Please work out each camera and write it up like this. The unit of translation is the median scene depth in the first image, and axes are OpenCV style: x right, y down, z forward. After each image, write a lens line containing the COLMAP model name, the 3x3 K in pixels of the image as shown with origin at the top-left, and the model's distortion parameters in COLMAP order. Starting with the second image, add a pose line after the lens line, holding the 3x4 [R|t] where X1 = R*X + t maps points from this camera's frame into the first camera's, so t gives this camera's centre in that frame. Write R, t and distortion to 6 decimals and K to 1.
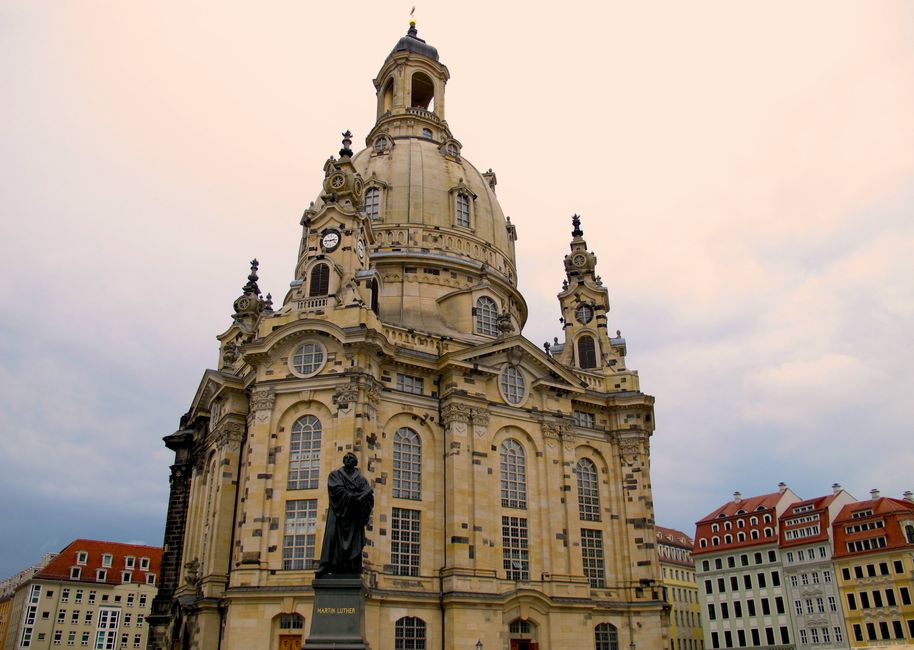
lens RADIAL K [[757.0, 0, 457.0], [0, 757.0, 325.0], [0, 0, 1]] dist [-0.150001, 0.113789]
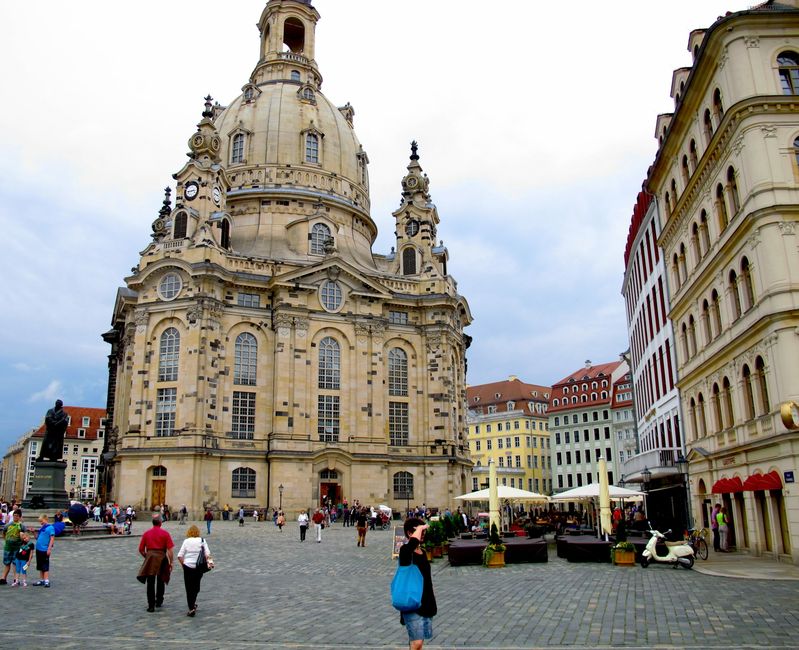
lens RADIAL K [[739.6, 0, 399.3], [0, 739.6, 296.1], [0, 0, 1]] dist [-0.133410, 0.016146]
pose [[0.994437, -0.028078, -0.101517, 0.315963], [0.044543, 0.985494, 0.163762, -0.123229], [0.095446, -0.167373, 0.981263, -0.246151]]
